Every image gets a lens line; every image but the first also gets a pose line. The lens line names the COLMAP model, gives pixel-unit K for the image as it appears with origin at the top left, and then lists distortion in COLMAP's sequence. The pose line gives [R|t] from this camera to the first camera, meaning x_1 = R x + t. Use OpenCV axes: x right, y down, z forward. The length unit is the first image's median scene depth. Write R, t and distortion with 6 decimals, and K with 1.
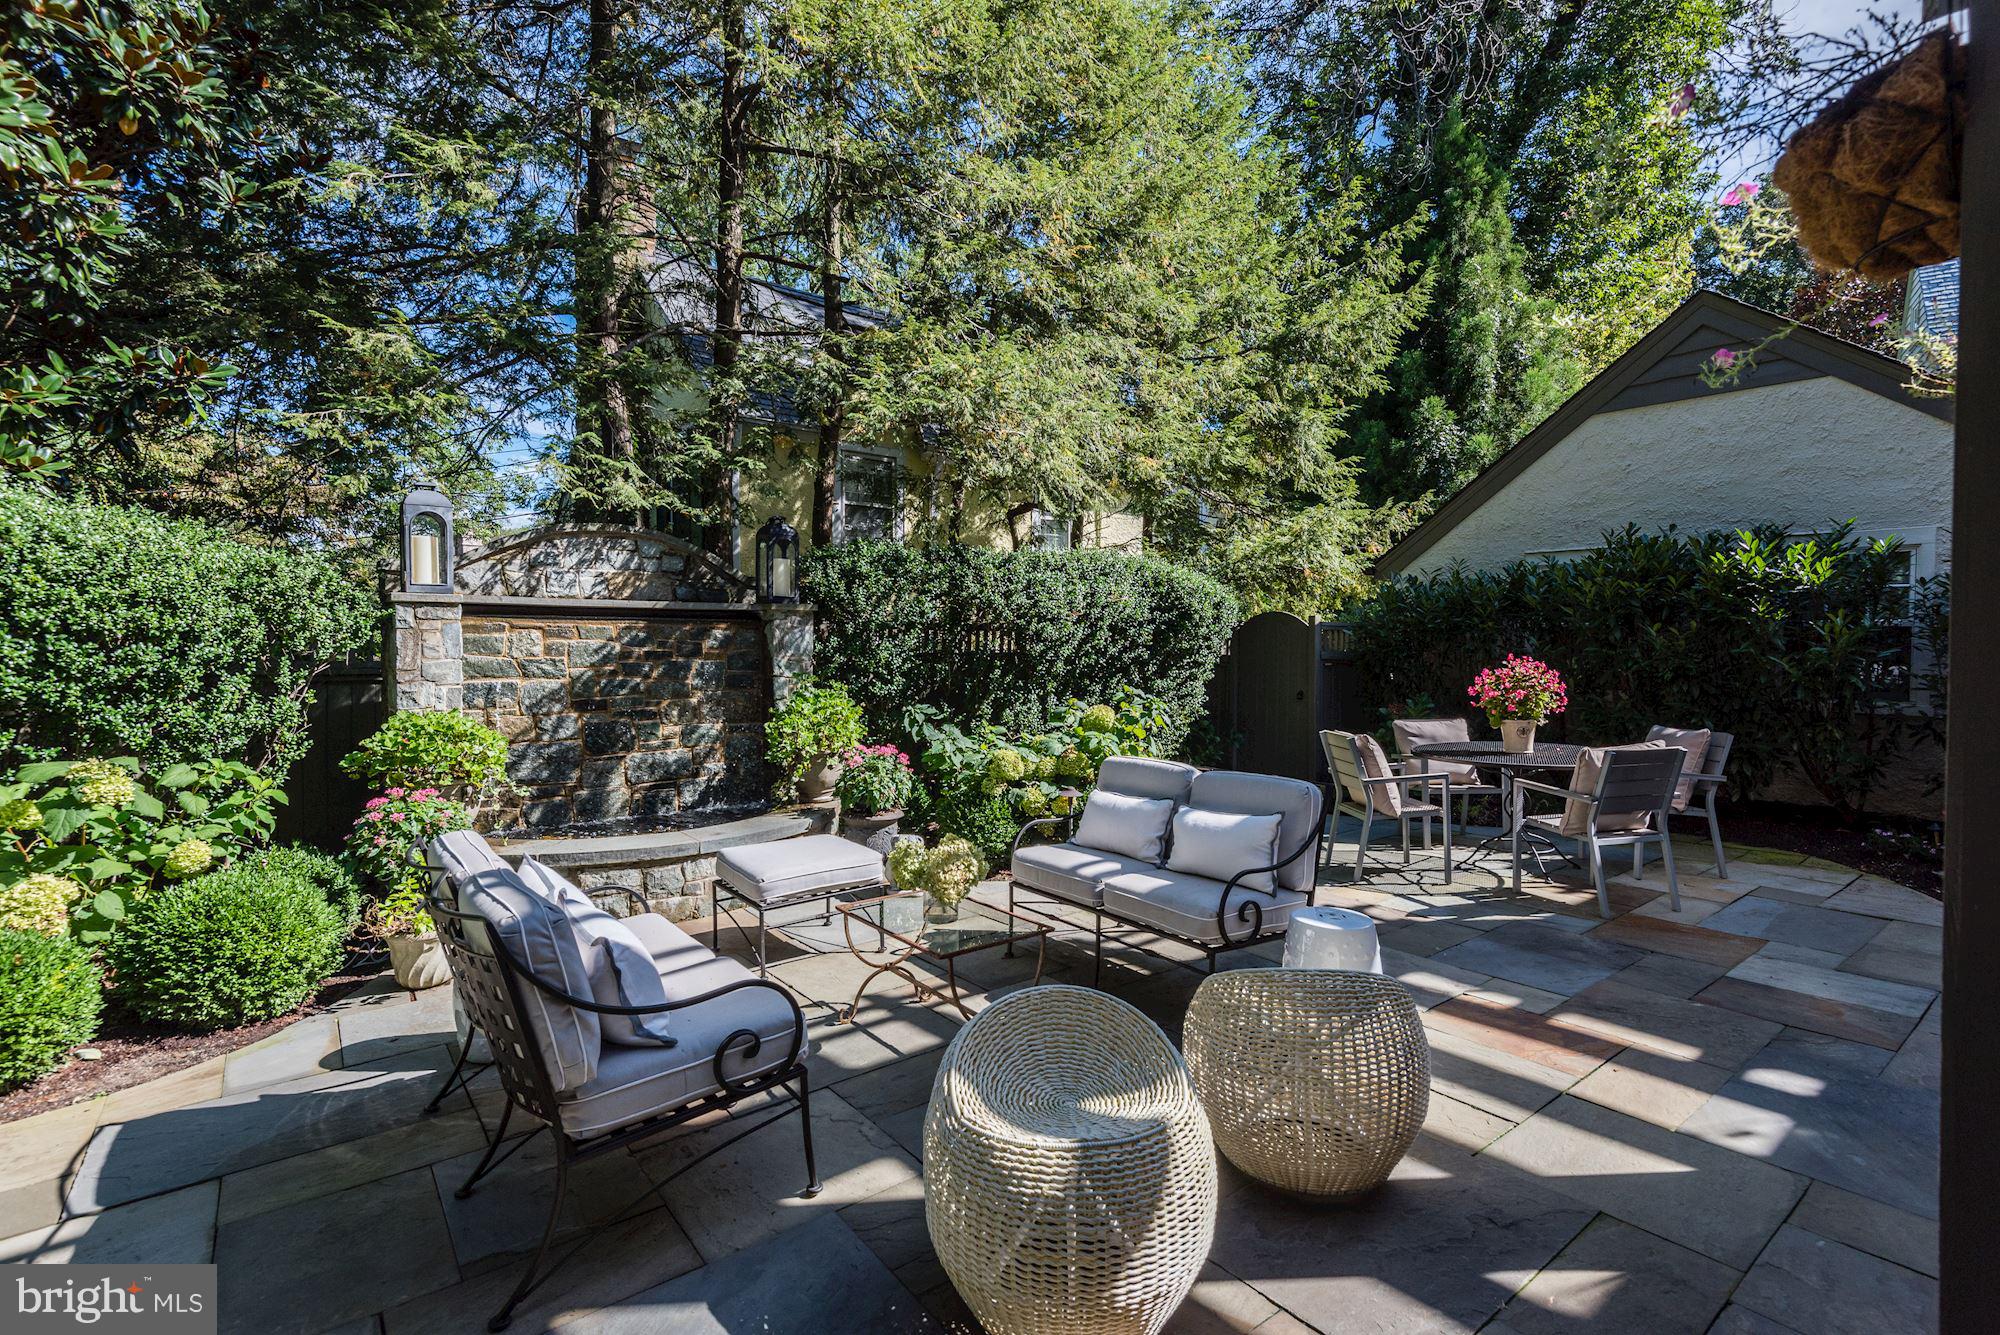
lens RADIAL K [[925.7, 0, 1004.0], [0, 925.7, 658.0], [0, 0, 1]] dist [0.018915, -0.004390]
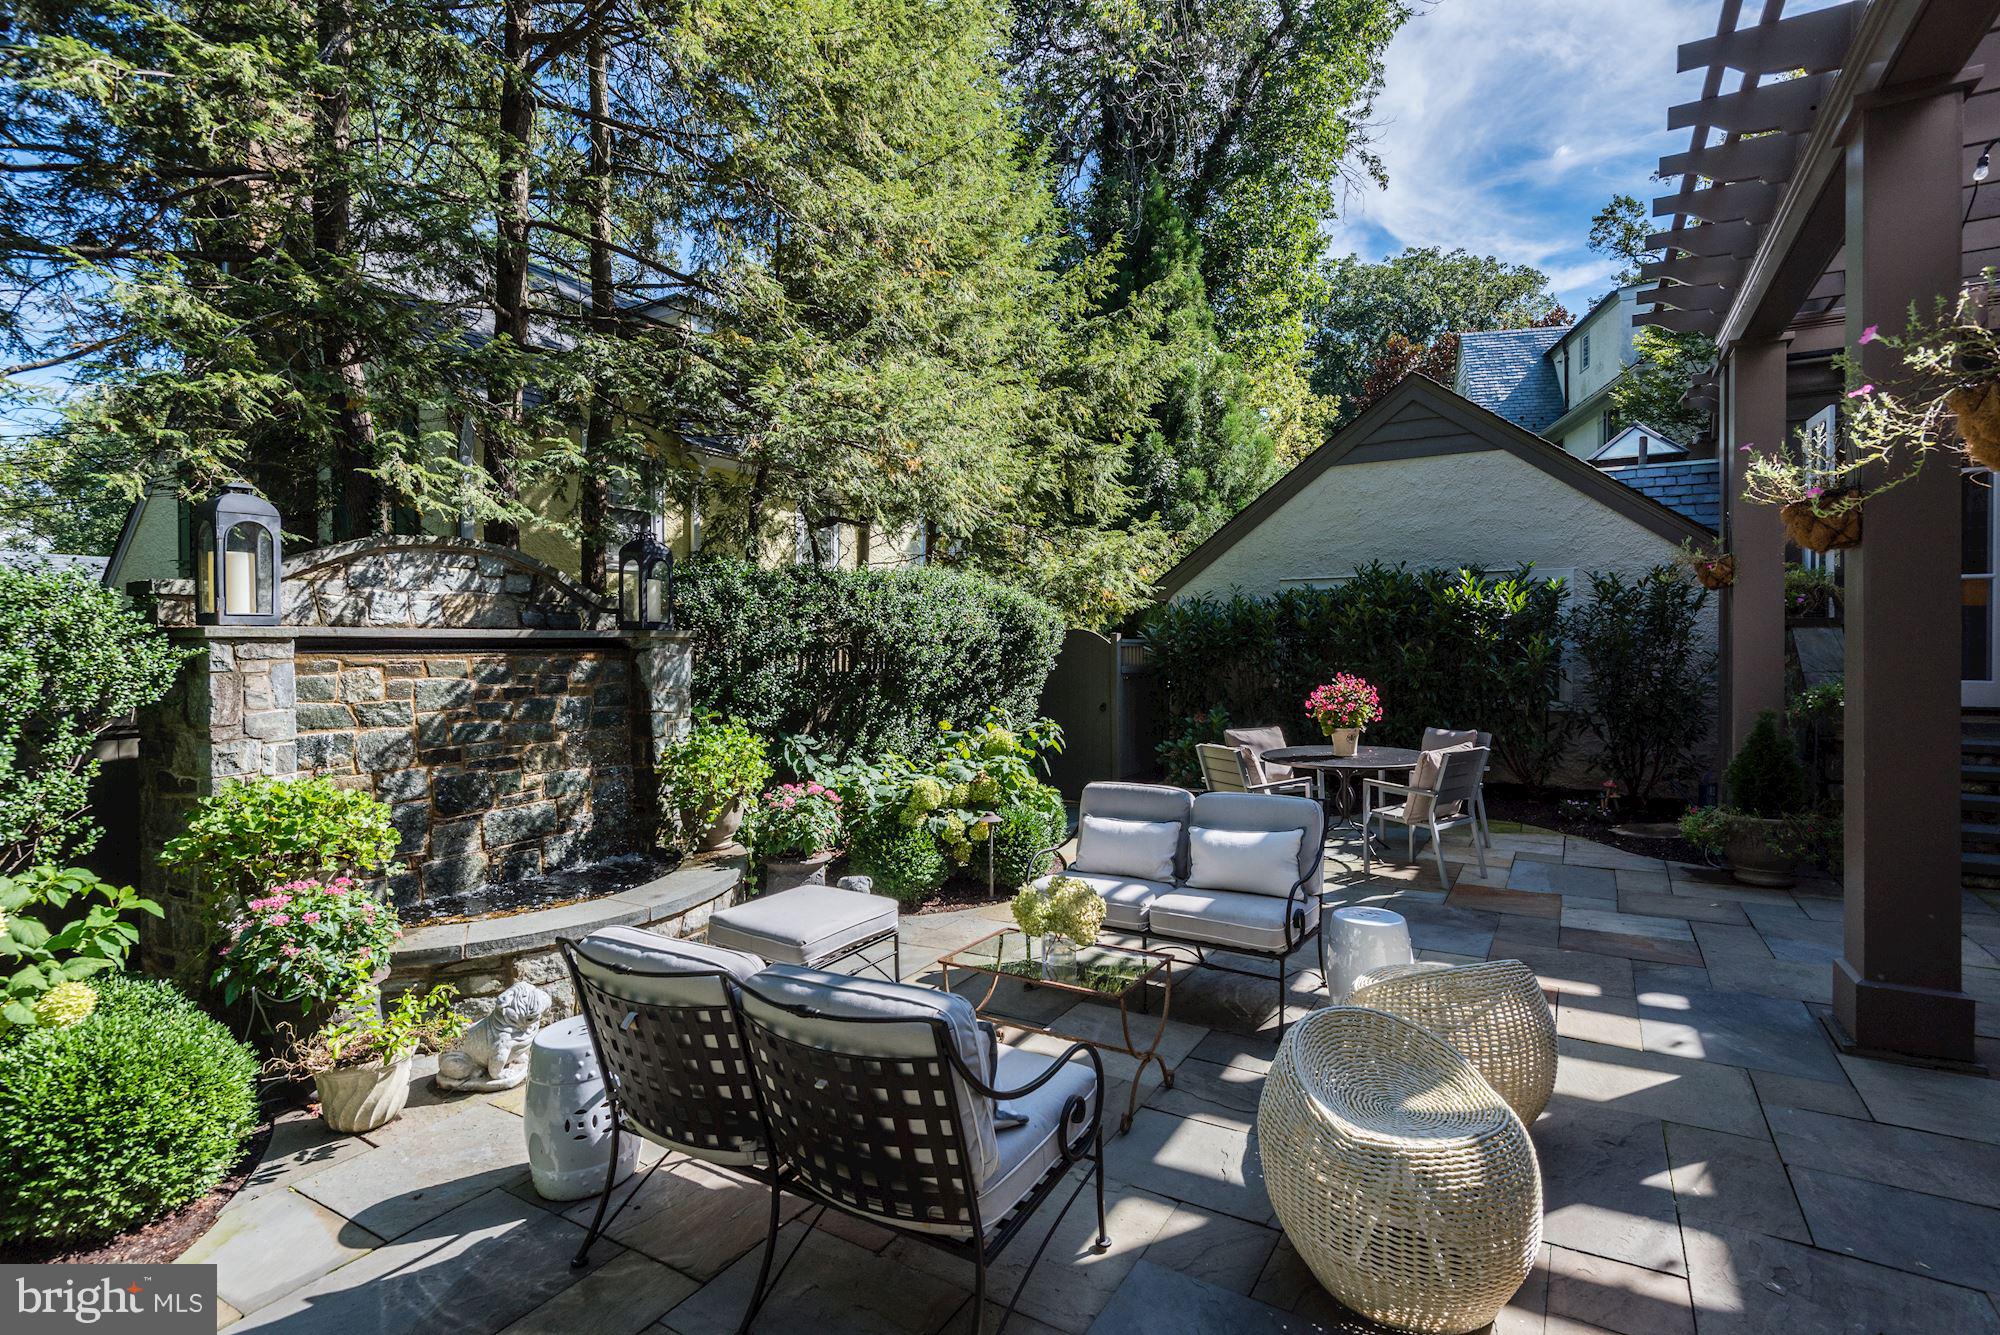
lens RADIAL K [[925.7, 0, 1069.7], [0, 925.7, 655.1], [0, 0, 1]] dist [0.018915, -0.004390]
pose [[0.935636, -0.011307, 0.352786, -0.203831], [0.016110, 0.999813, -0.010681, -0.020537], [-0.352599, 0.015677, 0.935643, 0.018494]]
